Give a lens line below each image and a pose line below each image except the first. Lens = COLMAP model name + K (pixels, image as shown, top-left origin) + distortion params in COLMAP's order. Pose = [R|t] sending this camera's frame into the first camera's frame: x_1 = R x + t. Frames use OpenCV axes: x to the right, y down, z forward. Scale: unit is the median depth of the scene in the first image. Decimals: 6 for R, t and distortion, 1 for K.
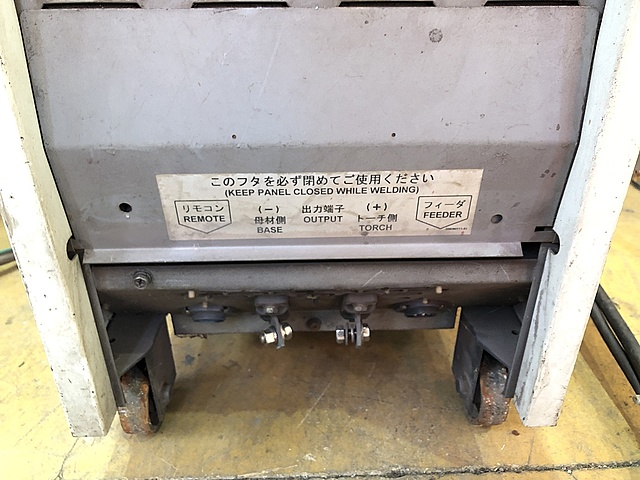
lens RADIAL K [[526.9, 0, 321.8], [0, 526.9, 241.5], [0, 0, 1]] dist [0.004411, -0.006800]
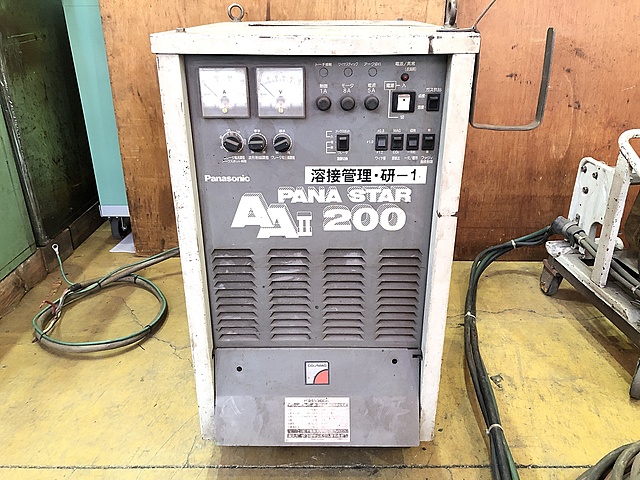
lens RADIAL K [[526.9, 0, 315.9], [0, 526.9, 240.2], [0, 0, 1]] dist [0.004411, -0.006800]
pose [[0.998996, 0.011318, -0.043347, 0.058467], [-0.015350, 0.995468, -0.093846, -0.202982], [0.042089, 0.094417, 0.994643, -0.996116]]
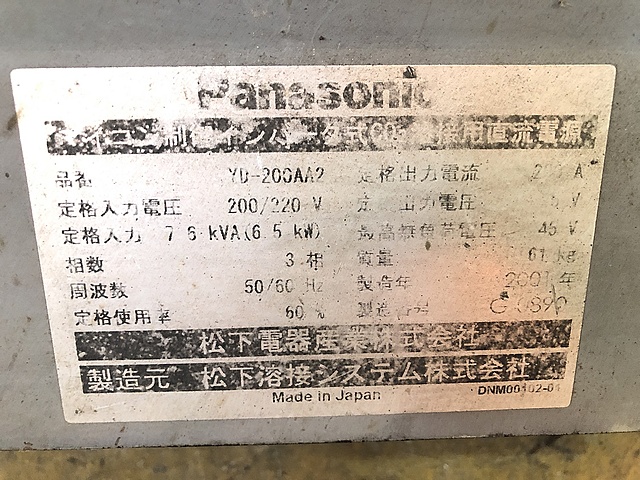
lens RADIAL K [[526.9, 0, 319.8], [0, 526.9, 240.3], [0, 0, 1]] dist [0.004411, -0.006800]
pose [[0.999812, 0.015282, -0.011948, -0.012497], [-0.009574, 0.924427, 0.381238, 0.183977], [0.016871, -0.381052, 0.924400, 0.807812]]
